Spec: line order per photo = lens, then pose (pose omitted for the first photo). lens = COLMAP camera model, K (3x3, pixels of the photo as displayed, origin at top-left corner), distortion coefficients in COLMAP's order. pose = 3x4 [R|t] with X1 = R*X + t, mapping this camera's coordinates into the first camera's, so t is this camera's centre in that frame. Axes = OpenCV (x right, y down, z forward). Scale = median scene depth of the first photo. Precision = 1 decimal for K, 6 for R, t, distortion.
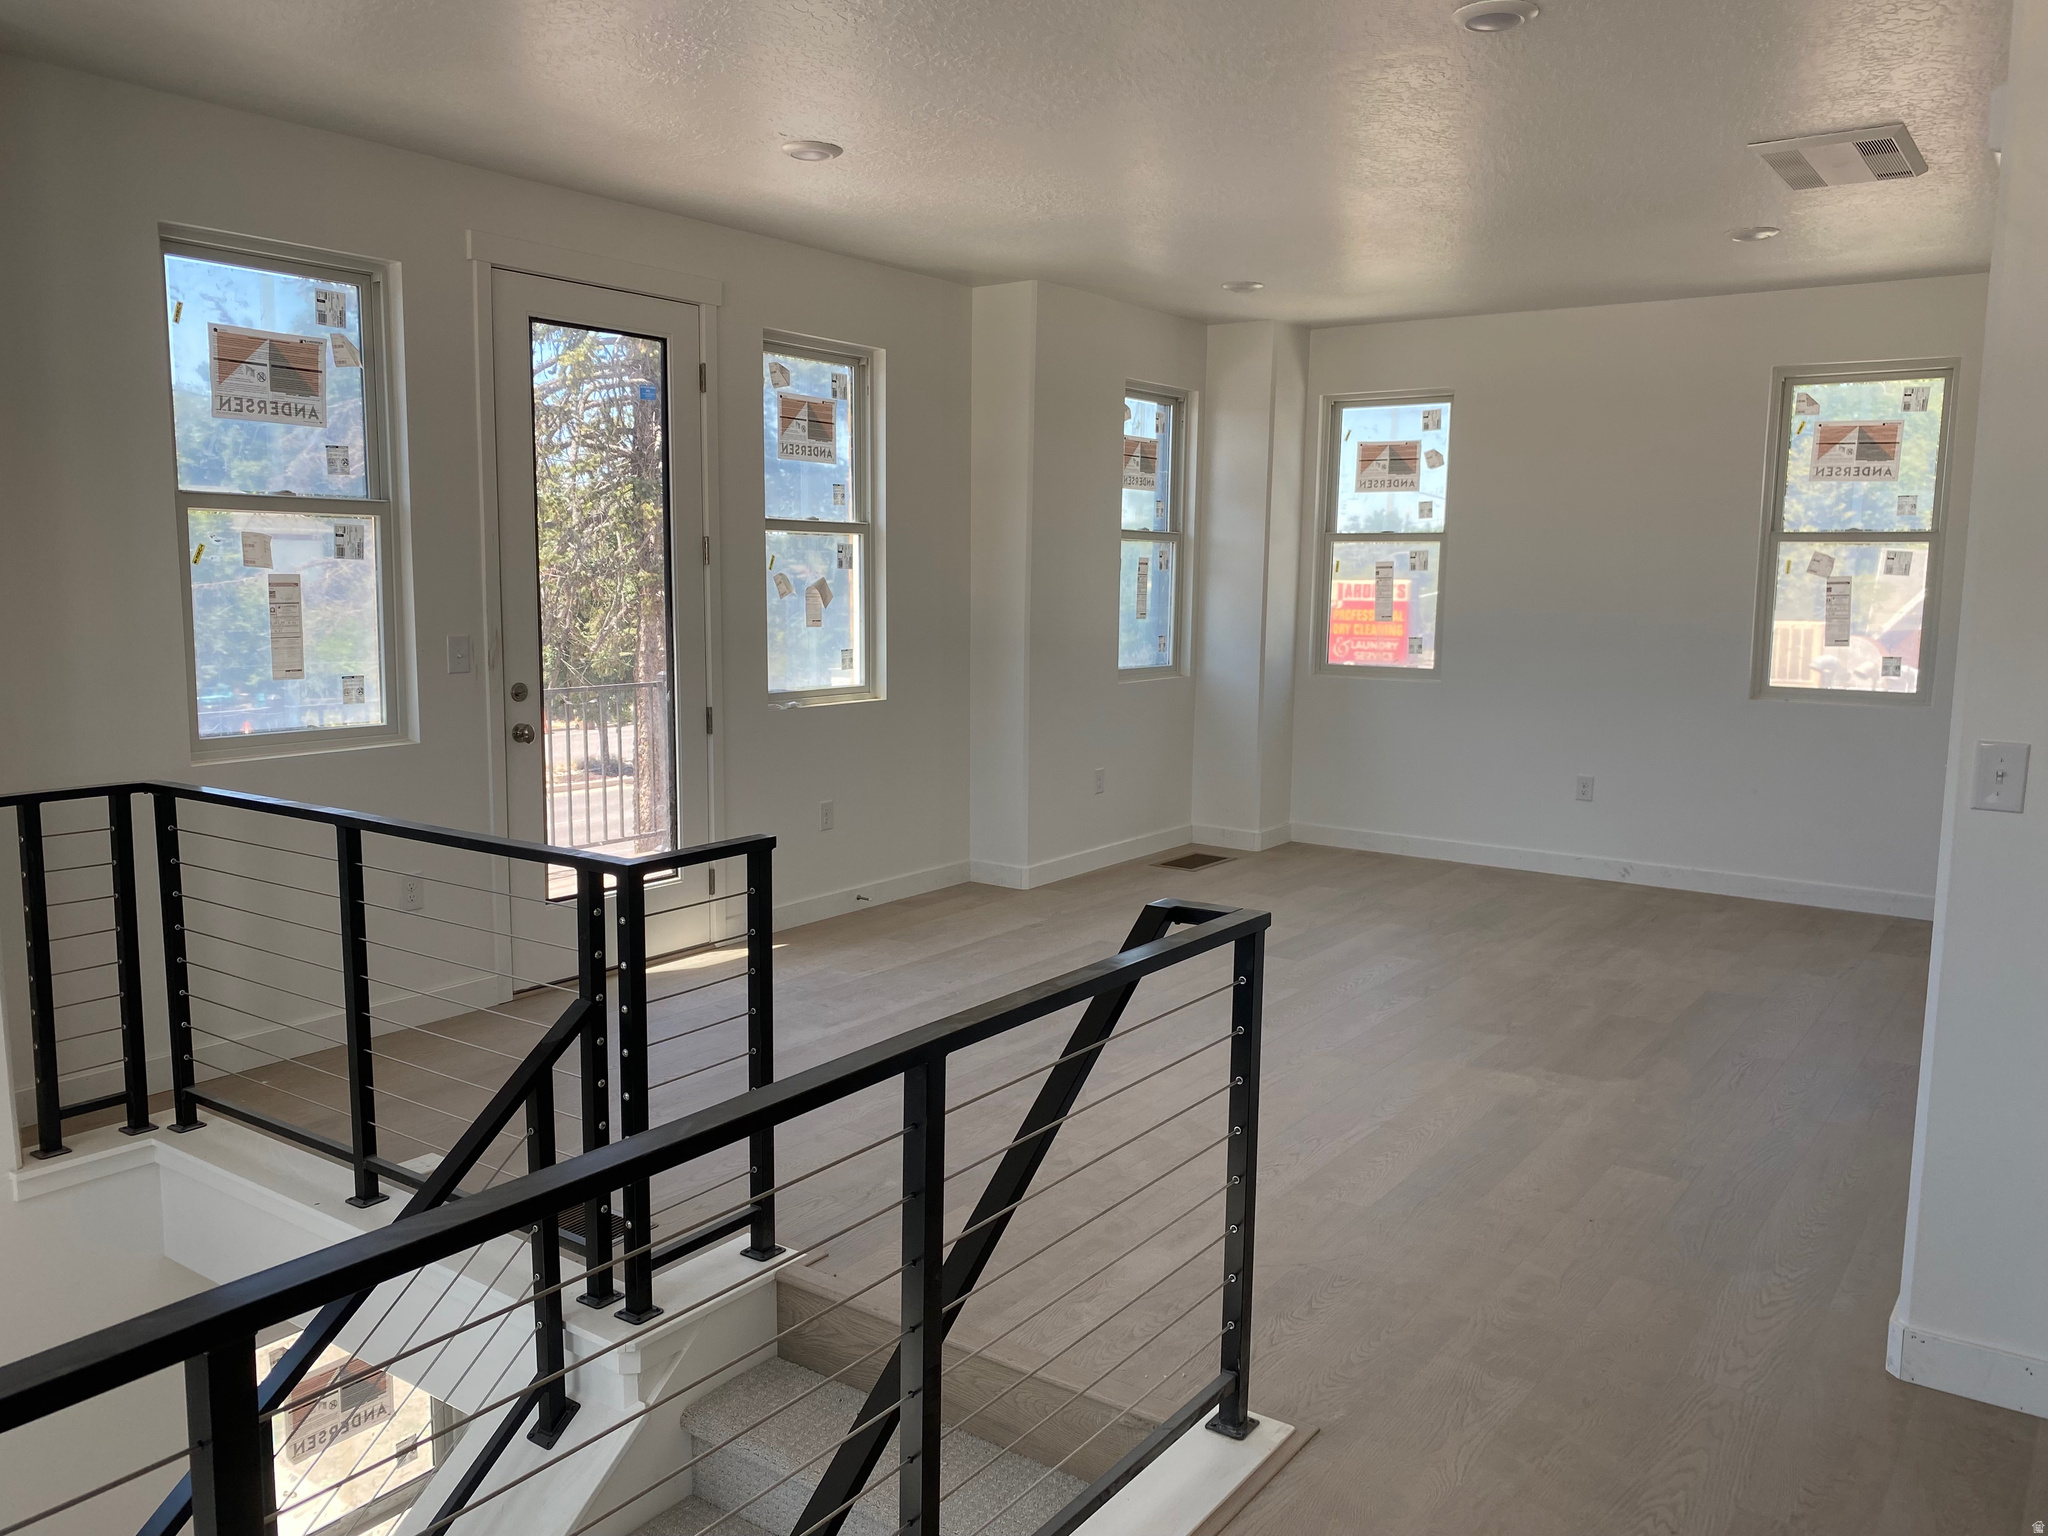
lens RADIAL K [[1538.7, 0, 1008.1], [0, 1538.7, 777.2], [0, 0, 1]] dist [0.033495, -0.056286]
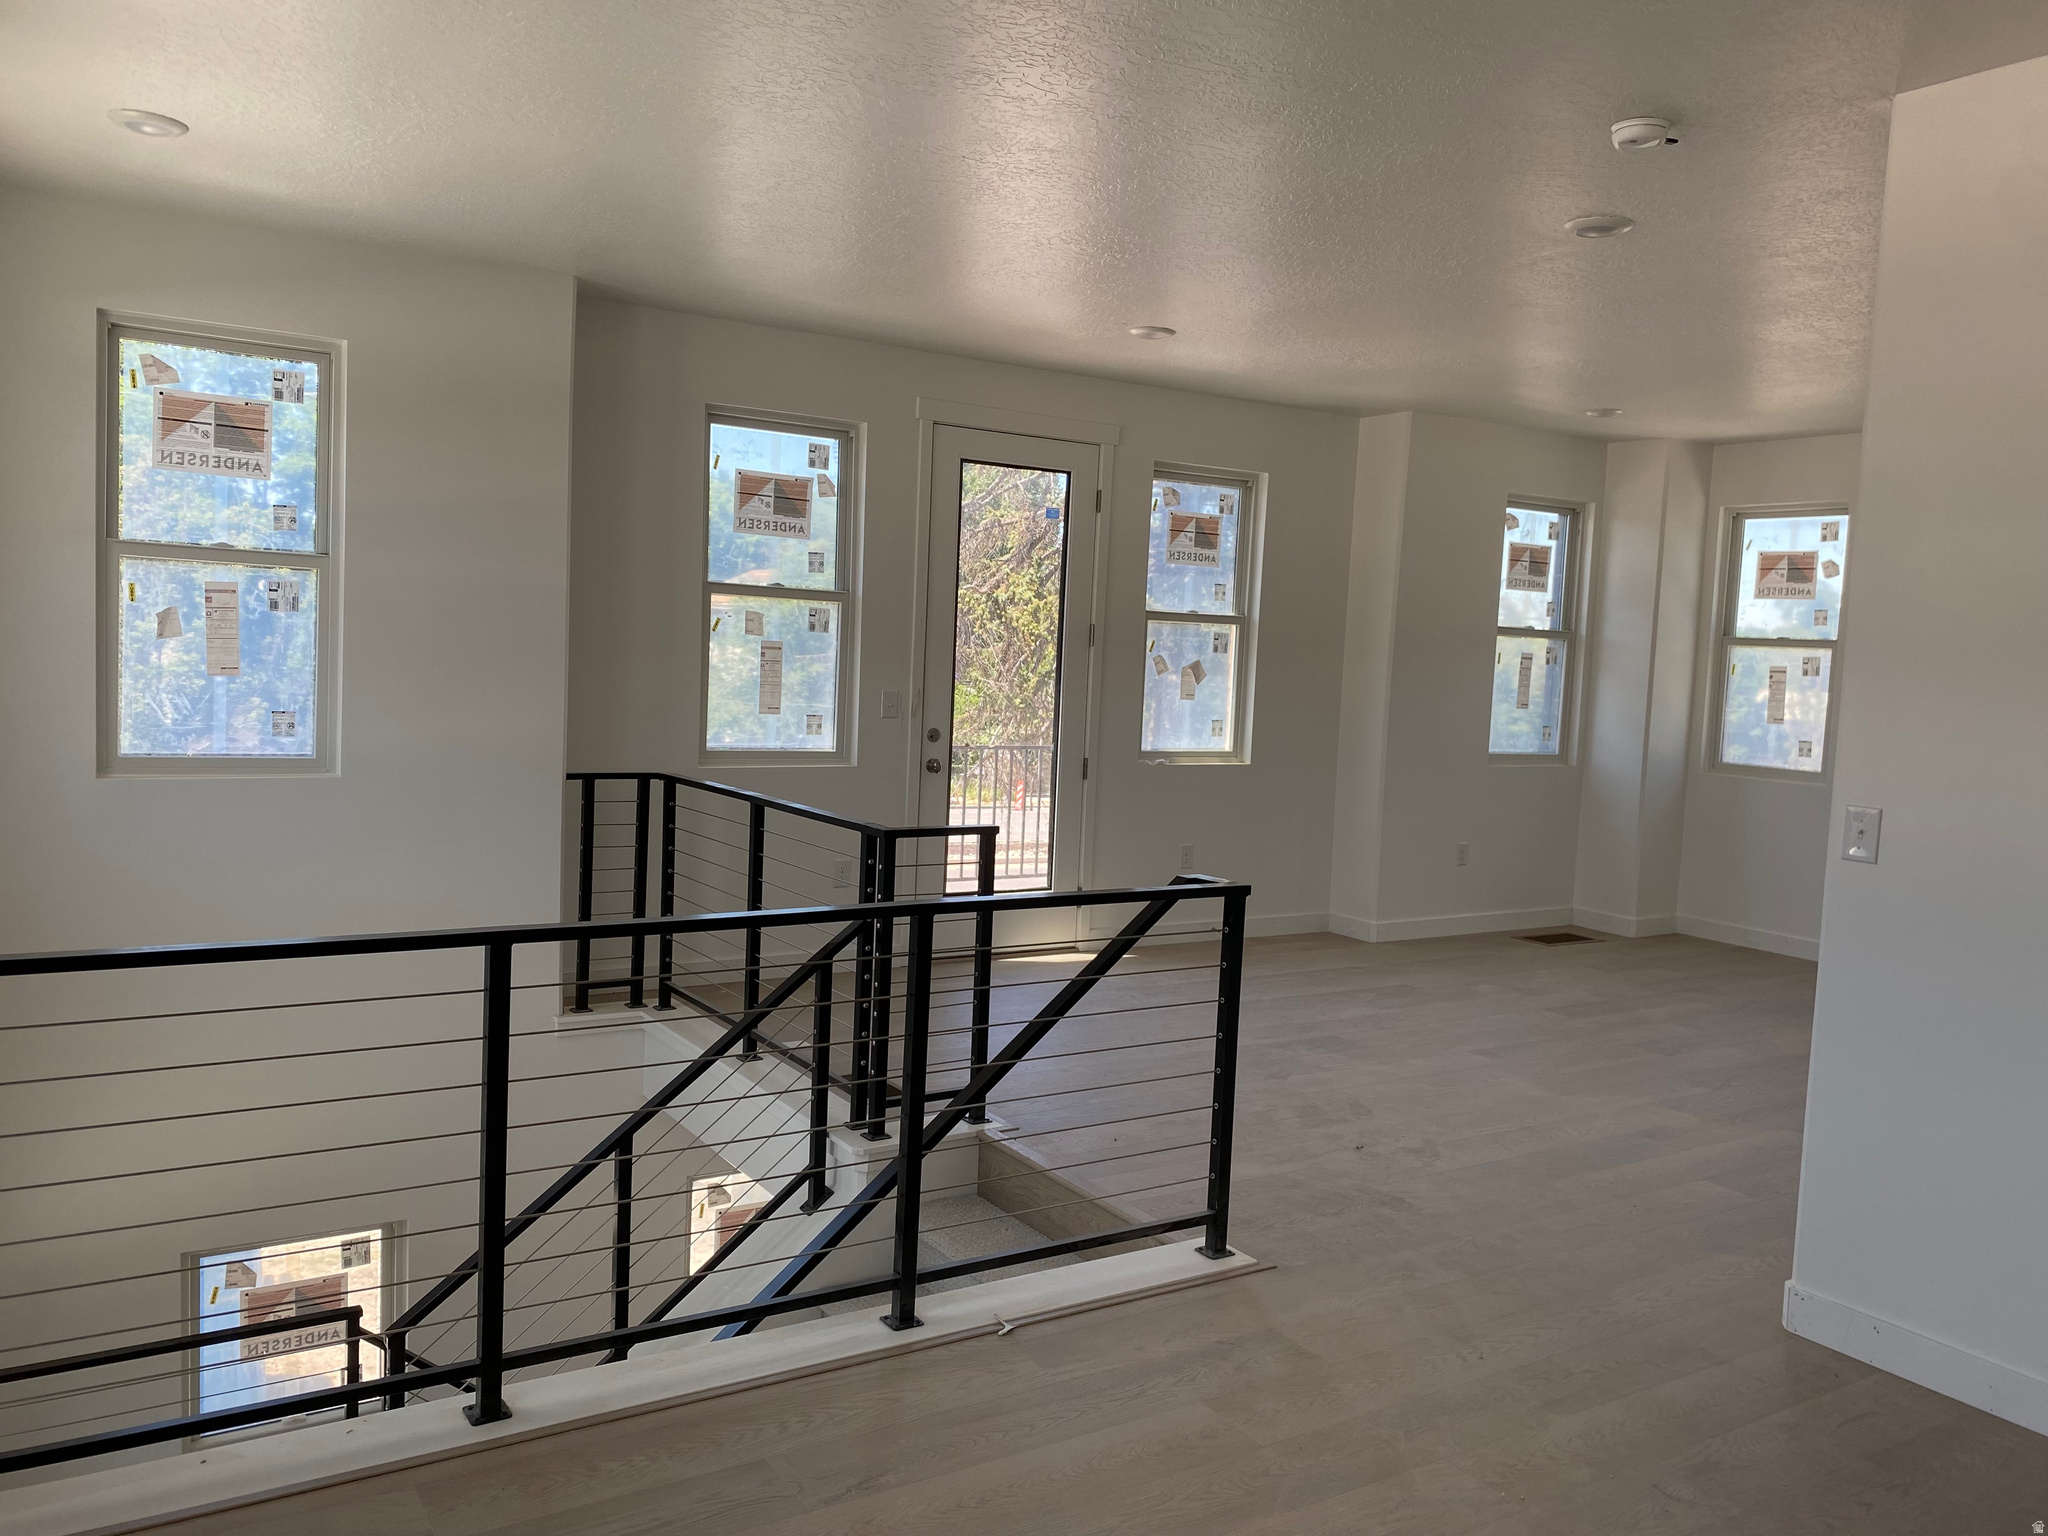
lens RADIAL K [[1491.8, 0, 1024.0], [0, 1491.8, 768.0], [0, 0, 1]] dist [0.122426, -0.267328]
pose [[0.935093, 0.061444, -0.349035, 0.170064], [-0.083211, 0.995389, -0.047704, 0.023384], [0.344495, 0.073651, 0.935895, -0.148450]]
